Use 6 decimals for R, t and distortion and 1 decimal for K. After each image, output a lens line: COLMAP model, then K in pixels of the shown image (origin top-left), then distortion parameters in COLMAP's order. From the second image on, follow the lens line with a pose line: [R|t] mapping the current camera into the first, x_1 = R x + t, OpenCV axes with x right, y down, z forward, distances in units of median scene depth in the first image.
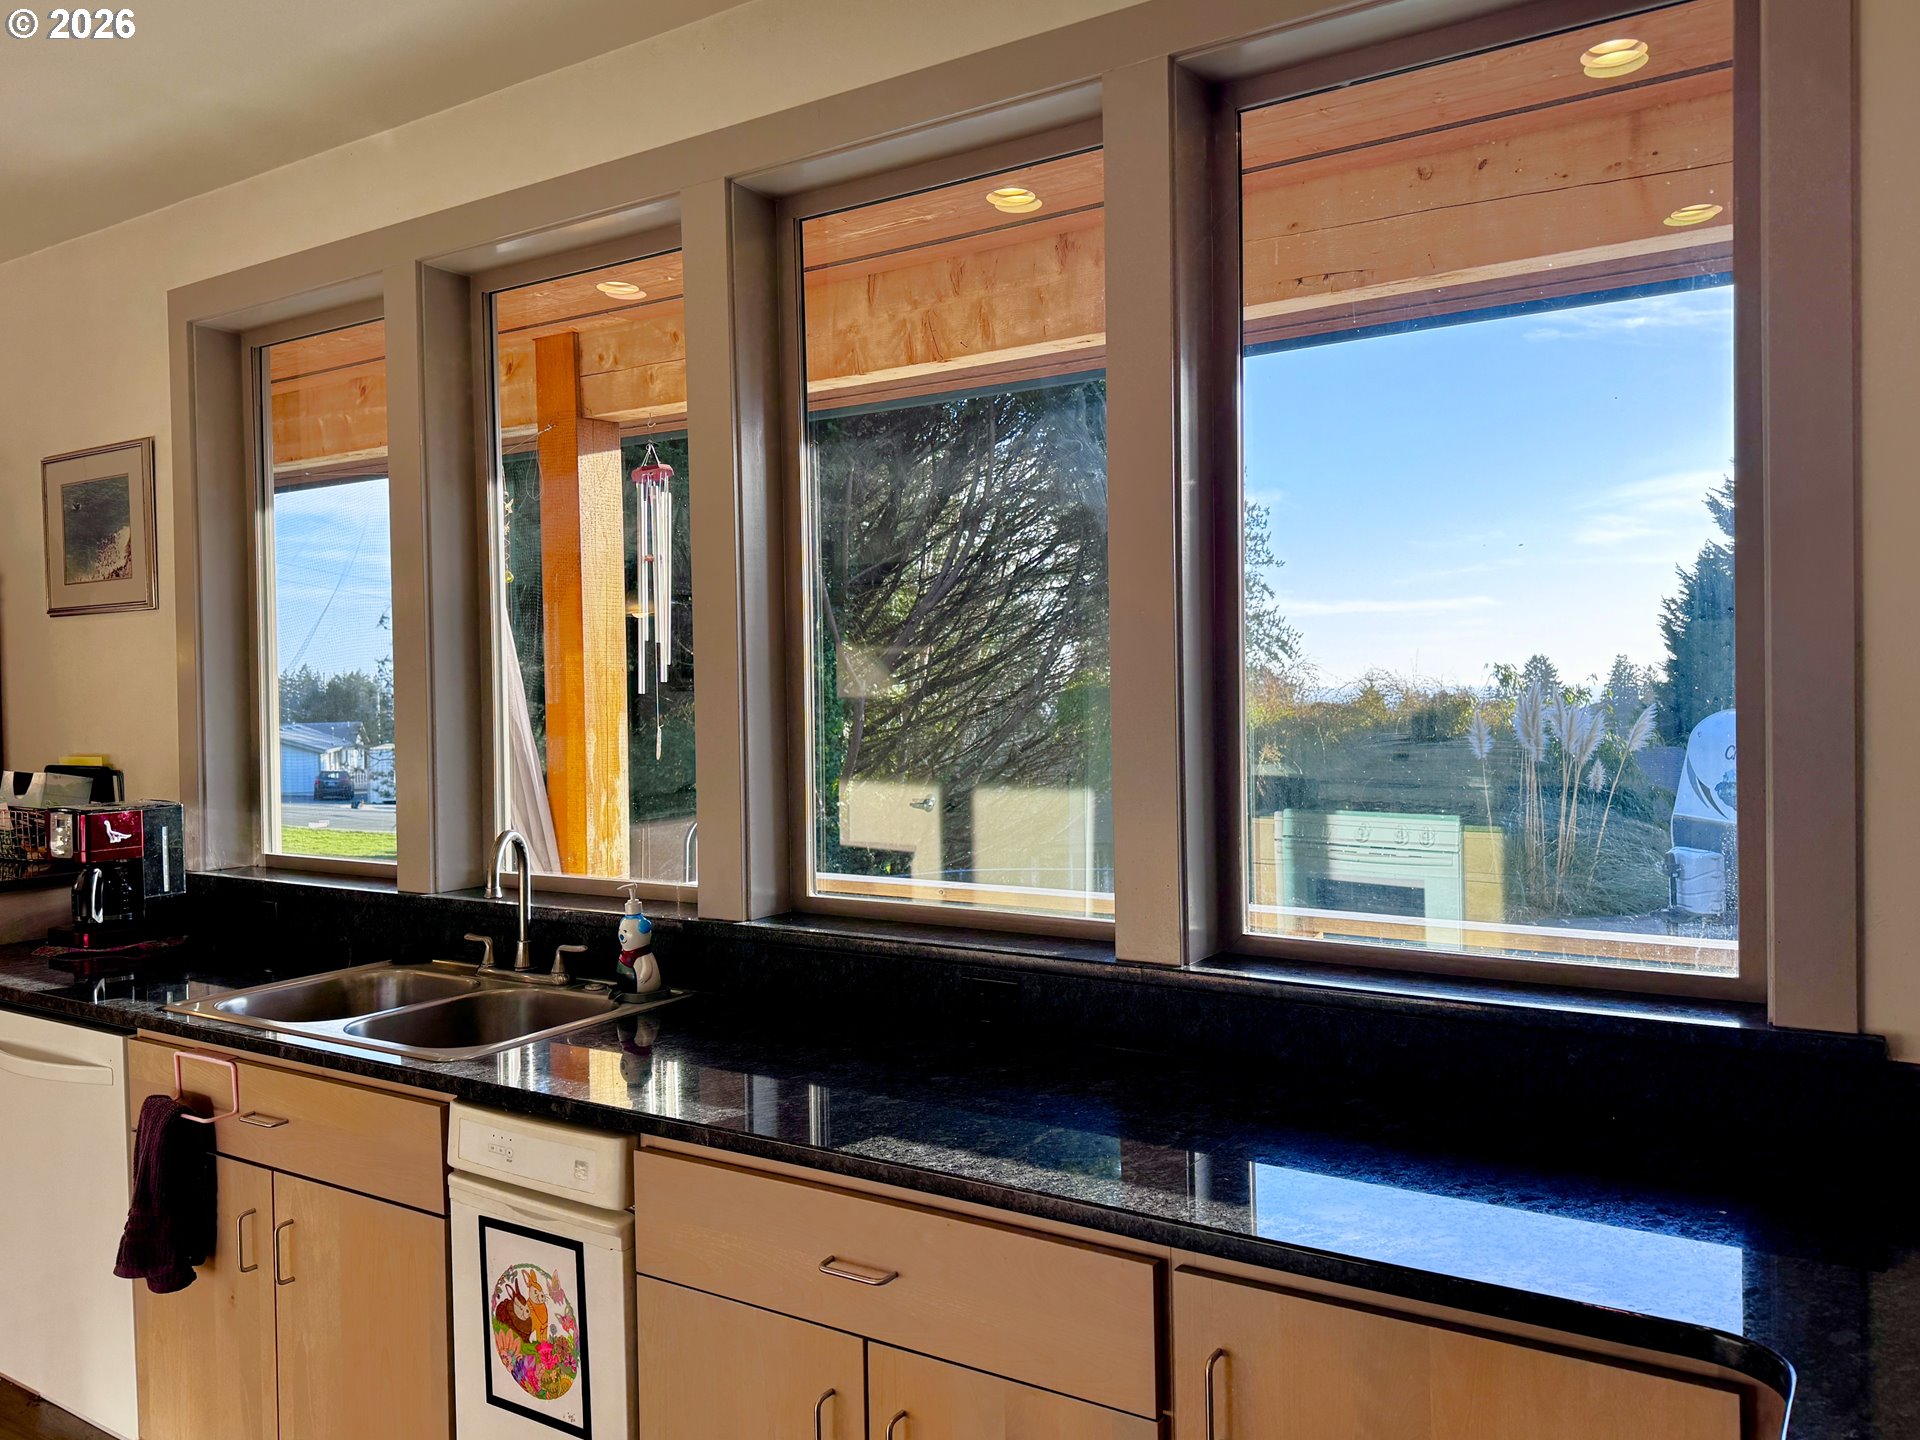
lens RADIAL K [[1449.5, 0, 933.4], [0, 1449.5, 721.9], [0, 0, 1]] dist [0.042459, -0.007010]
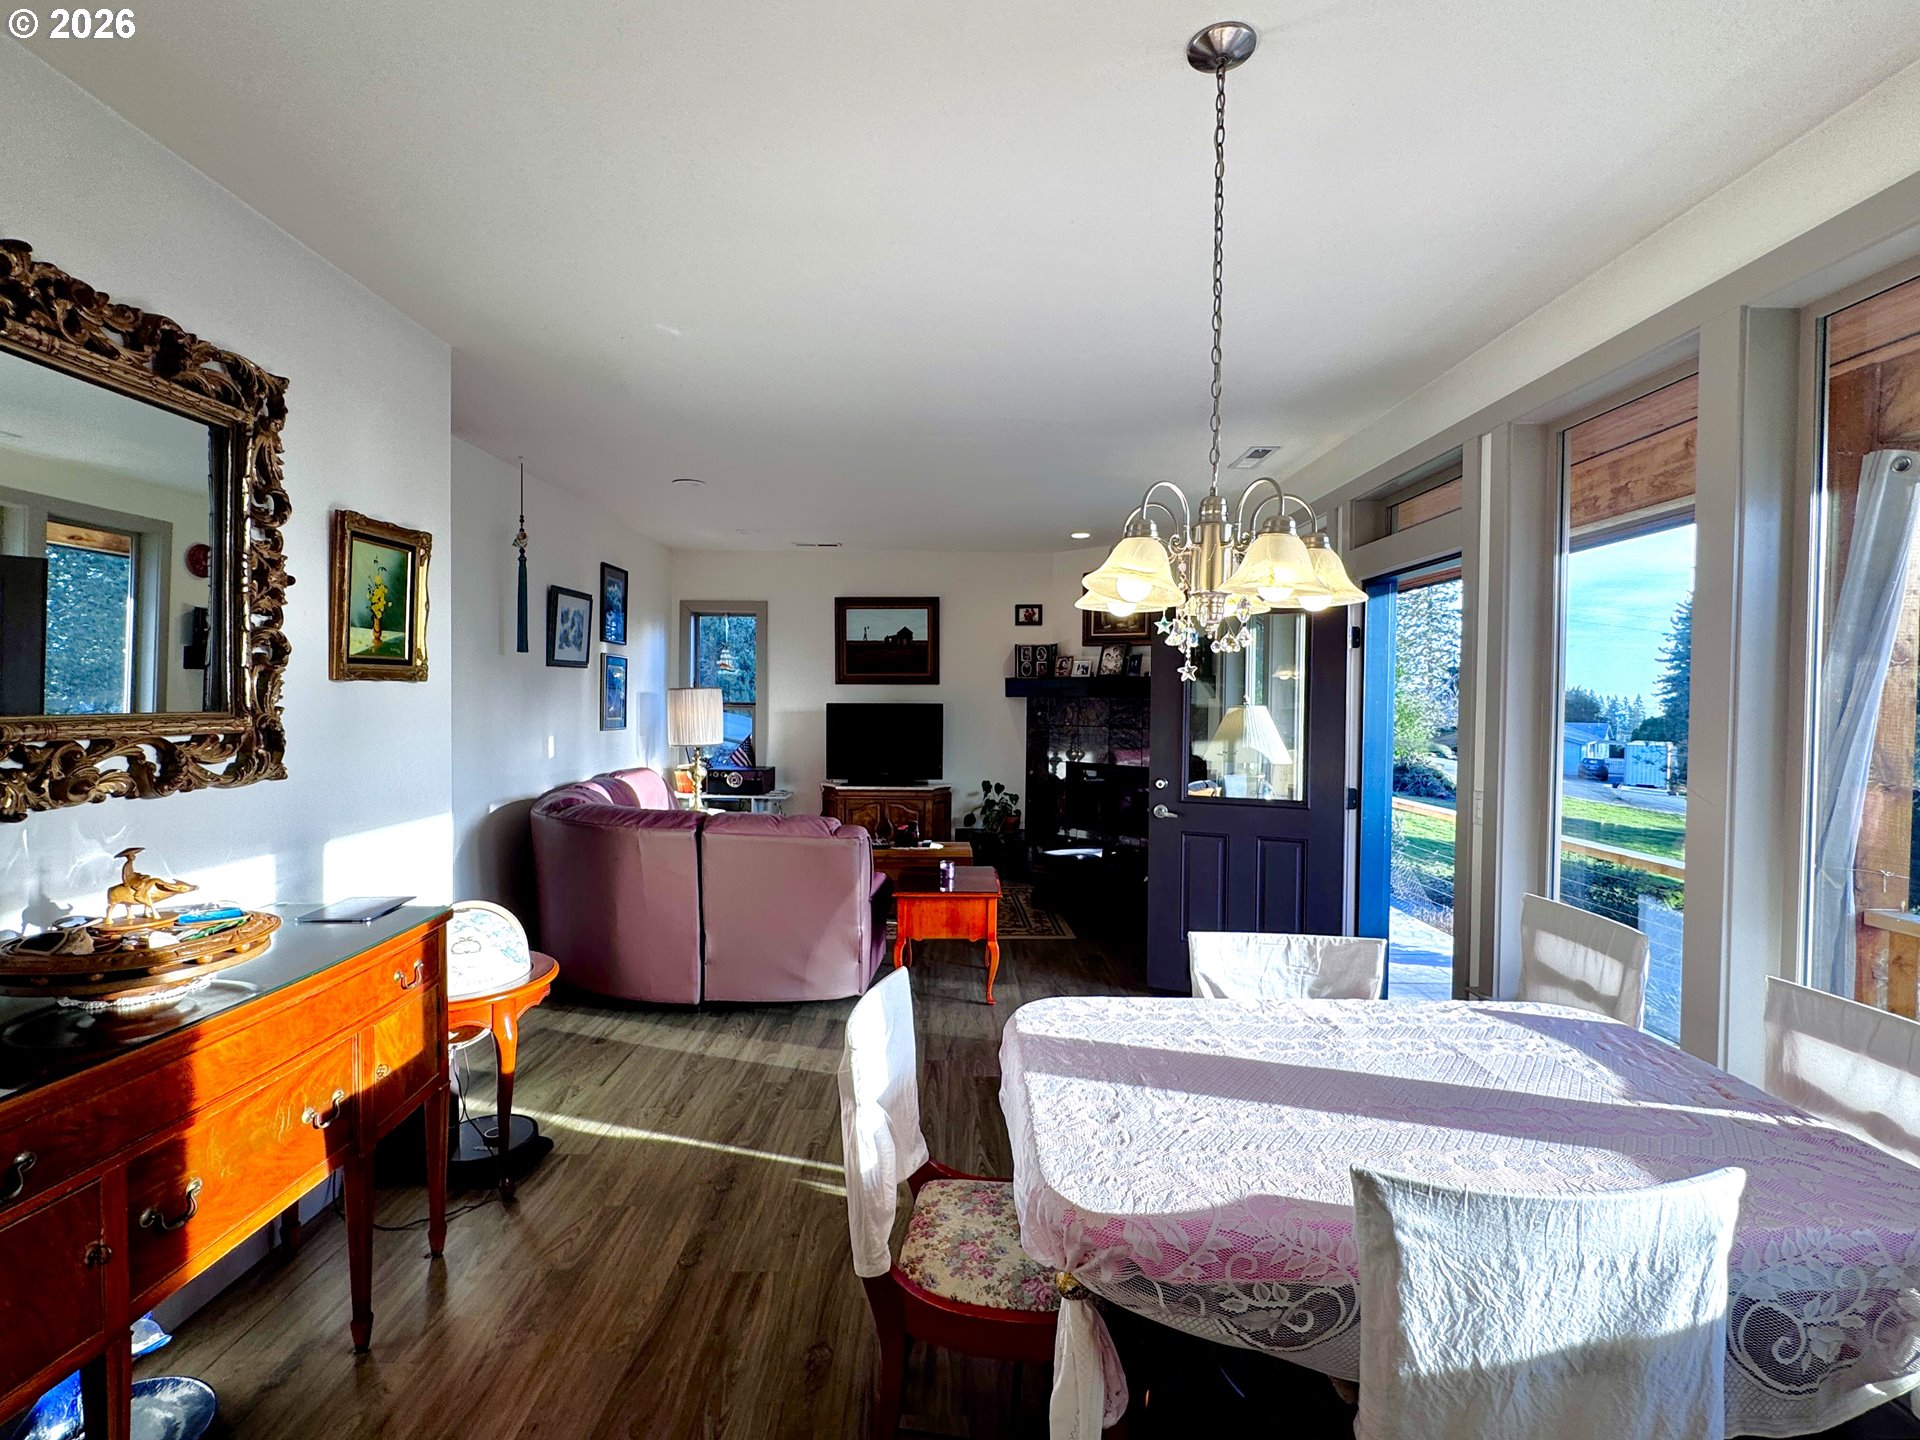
lens RADIAL K [[894.4, 0, 960.0], [0, 894.4, 720.0], [0, 0, 1]] dist [-0.001677, 0.000077]
pose [[0.557103, 0.042980, -0.829330, -1.699222], [-0.039389, 0.998903, 0.025309, -0.003958], [0.829509, 0.018567, 0.558185, 1.246049]]
